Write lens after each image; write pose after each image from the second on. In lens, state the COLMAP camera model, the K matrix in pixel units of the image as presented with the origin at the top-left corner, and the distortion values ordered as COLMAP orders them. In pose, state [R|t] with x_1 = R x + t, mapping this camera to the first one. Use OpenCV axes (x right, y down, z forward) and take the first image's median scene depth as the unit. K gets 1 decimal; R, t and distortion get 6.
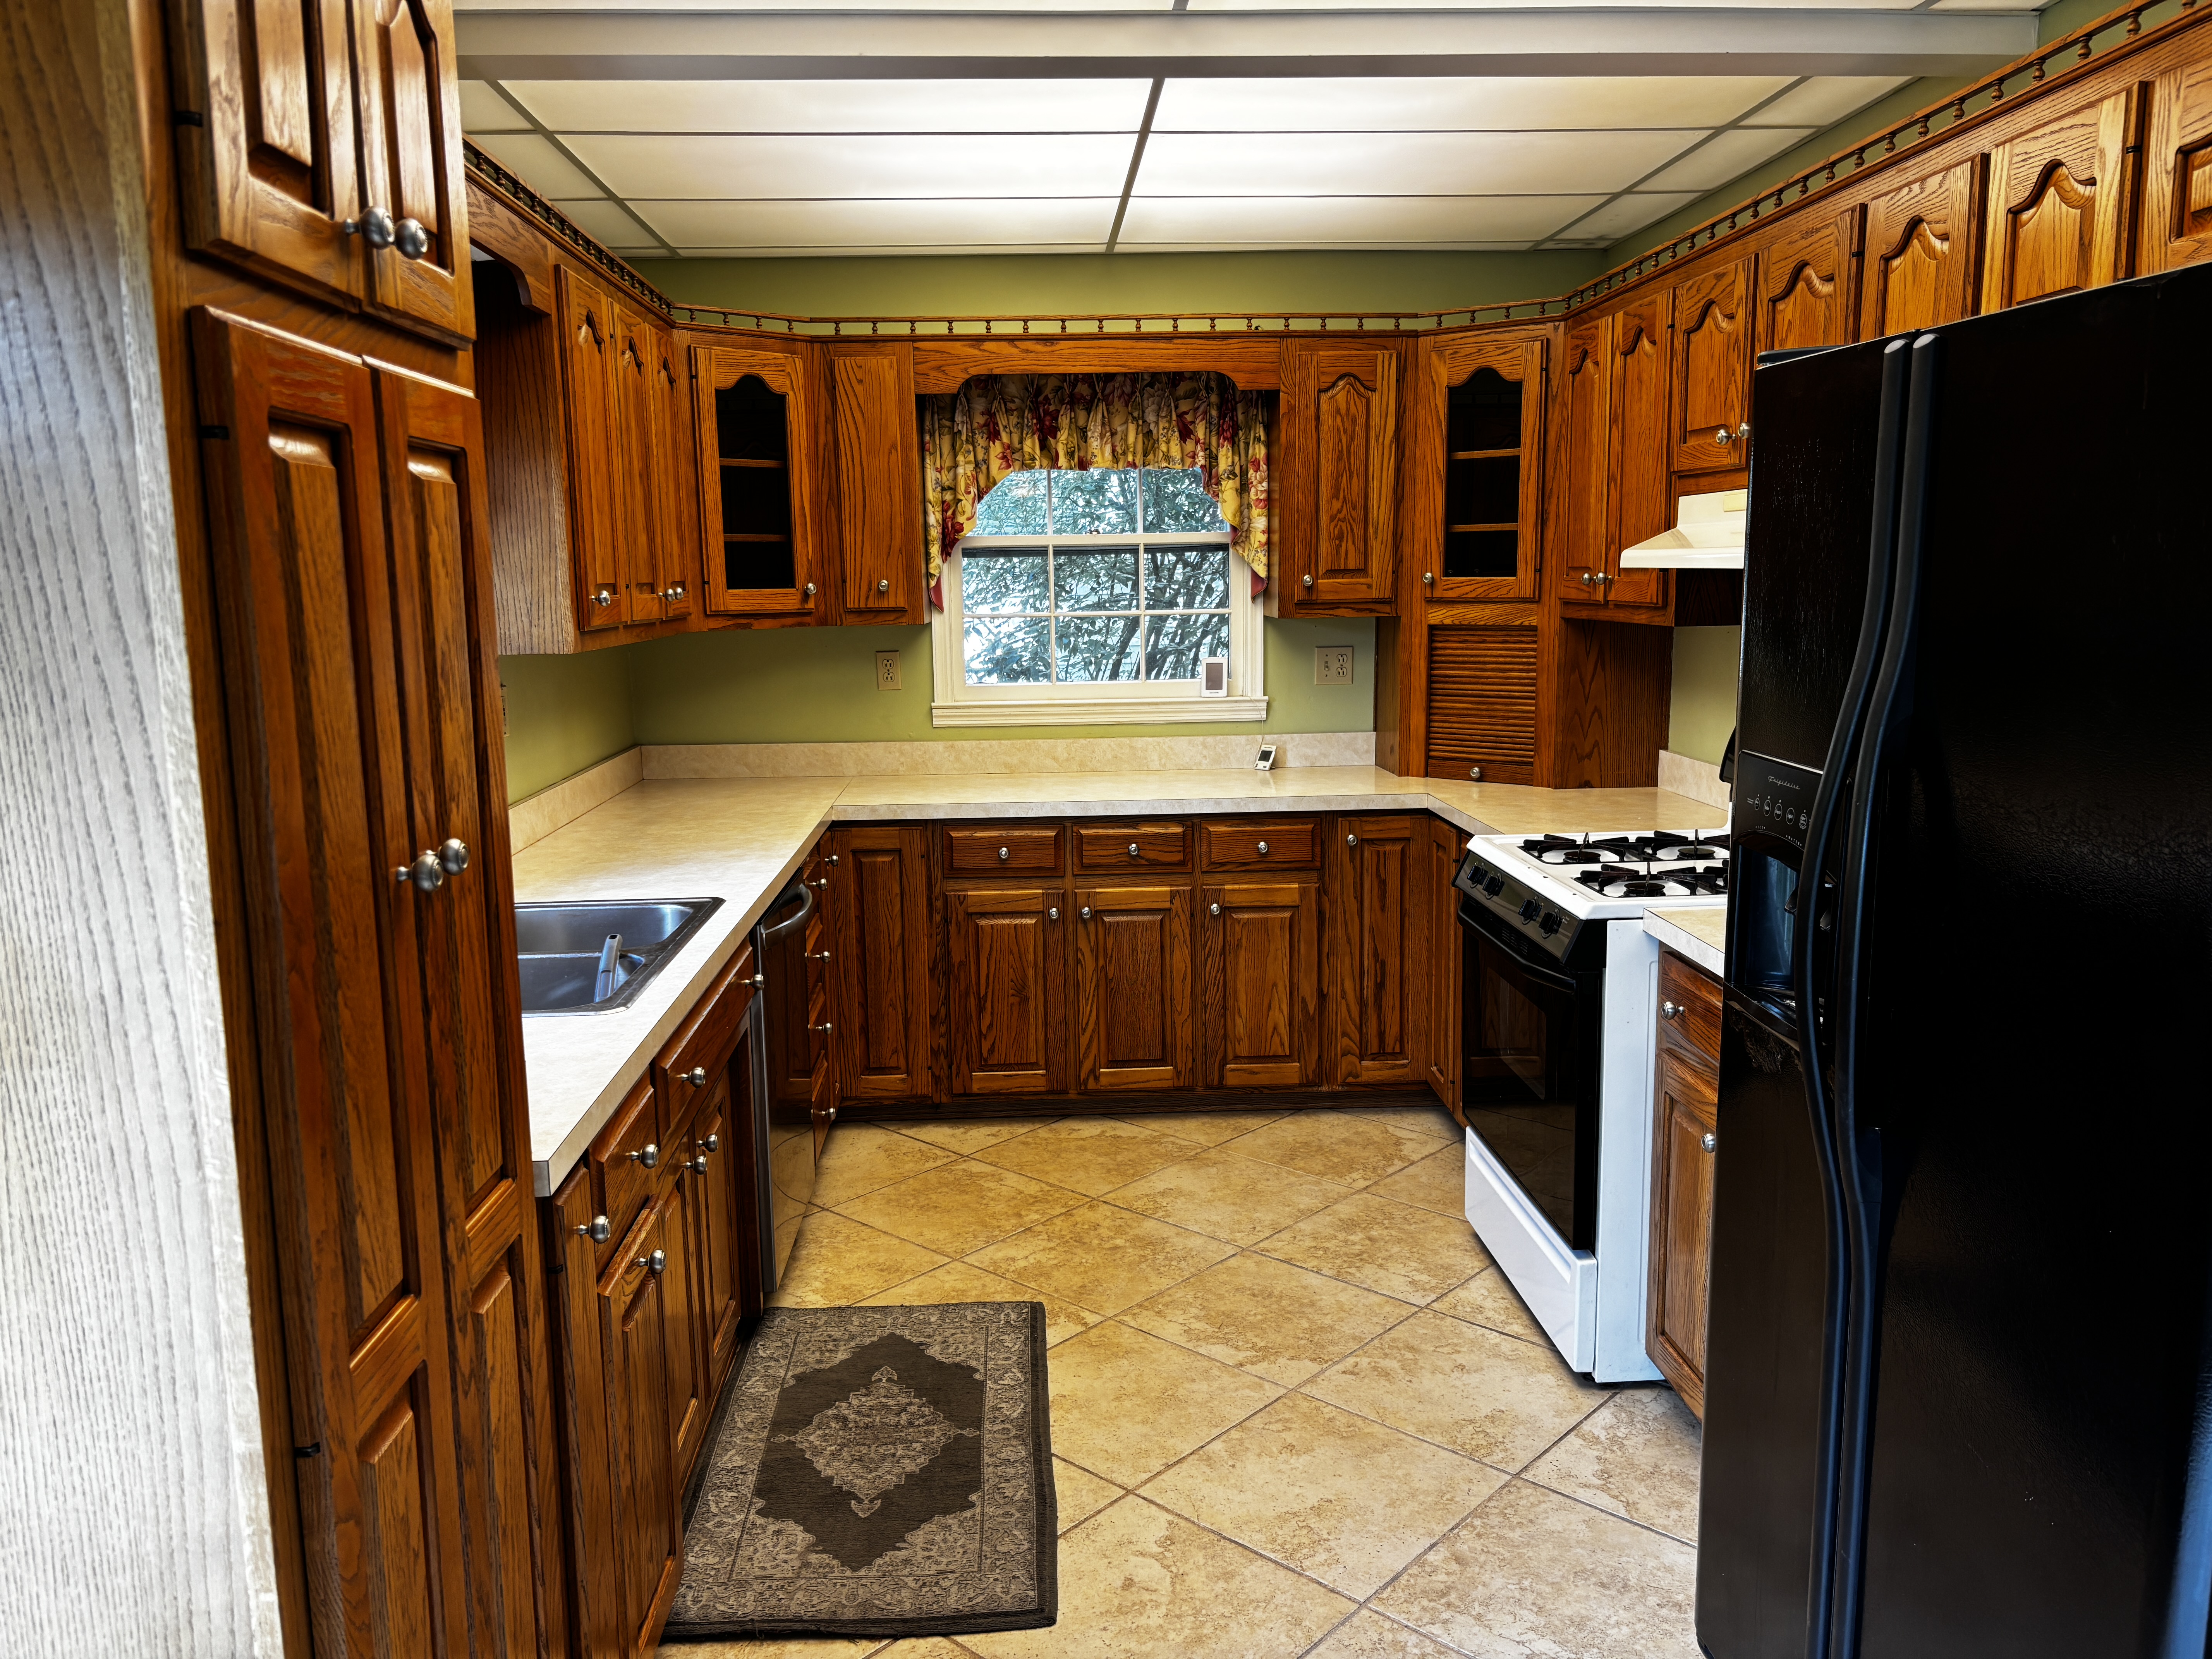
lens RADIAL K [[1661.8, 0, 1109.8], [0, 1661.8, 838.5], [0, 0, 1]] dist [0.026132, -0.078435]
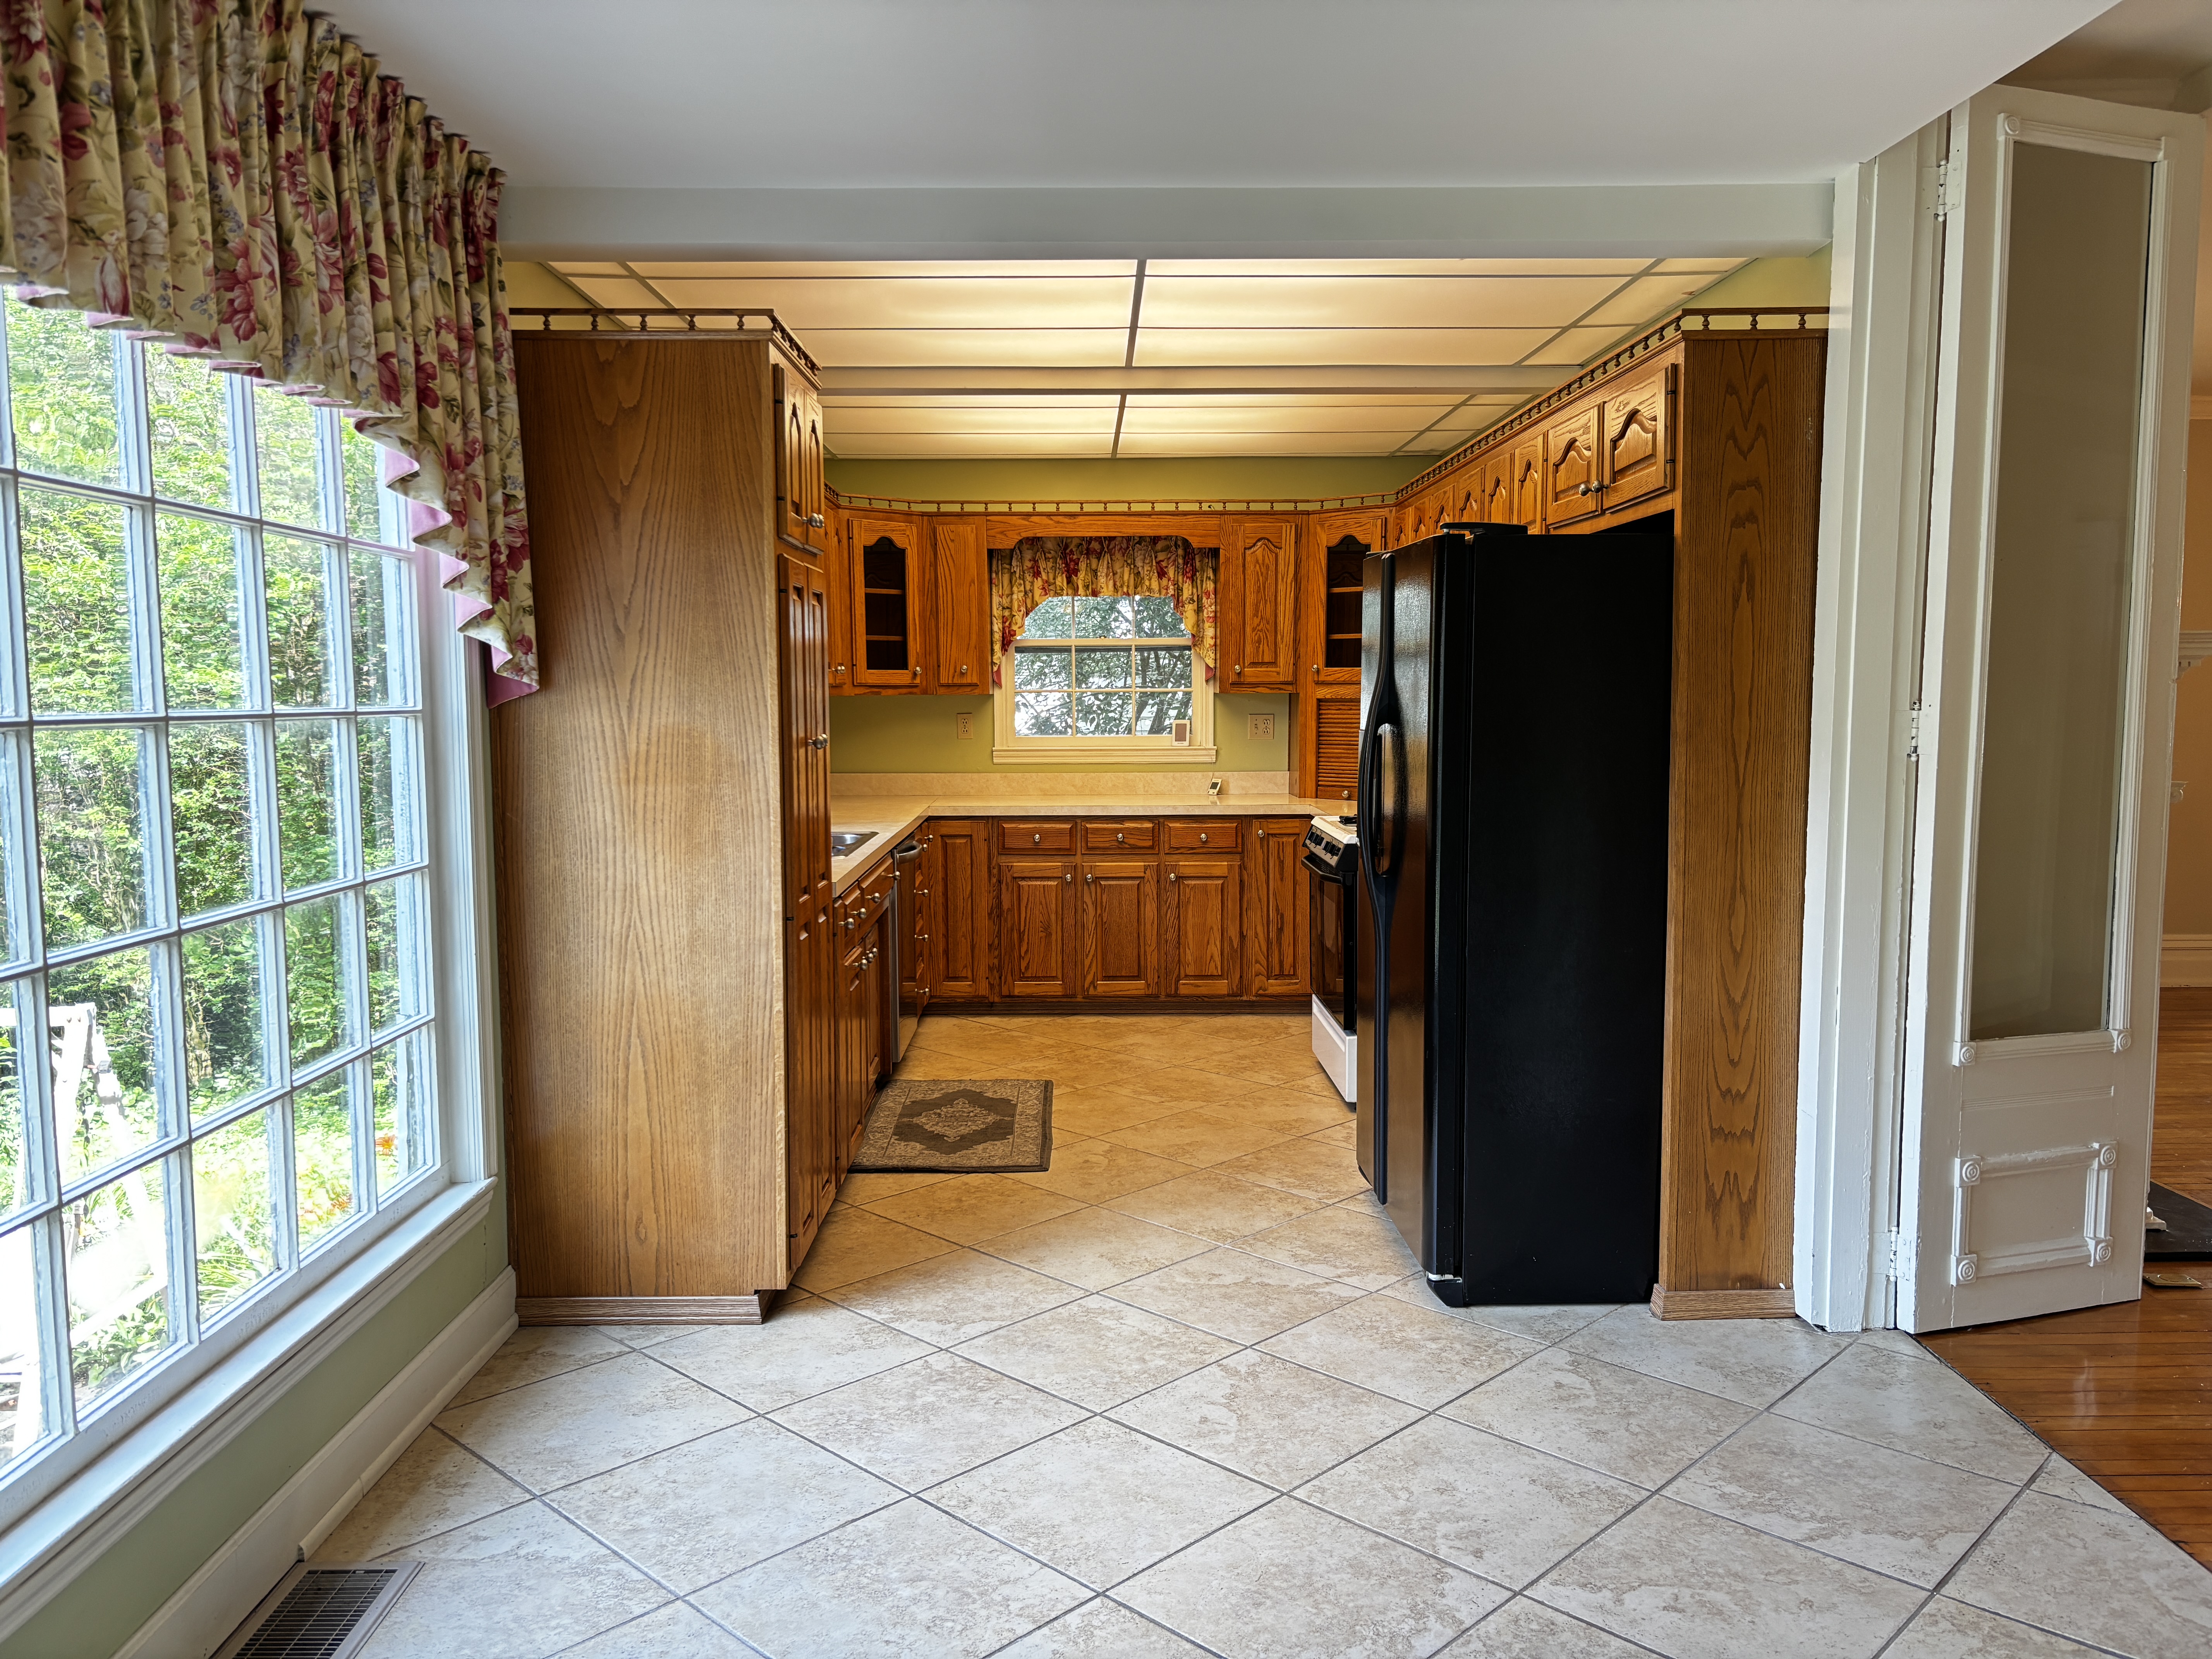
lens RADIAL K [[1661.8, 0, 1109.8], [0, 1661.8, 838.5], [0, 0, 1]] dist [0.026132, -0.078435]
pose [[0.999377, 0.013720, -0.032504, 0.054041], [-0.015928, 0.997512, -0.068674, 0.112489], [0.031481, 0.069149, 0.997110, -0.545309]]
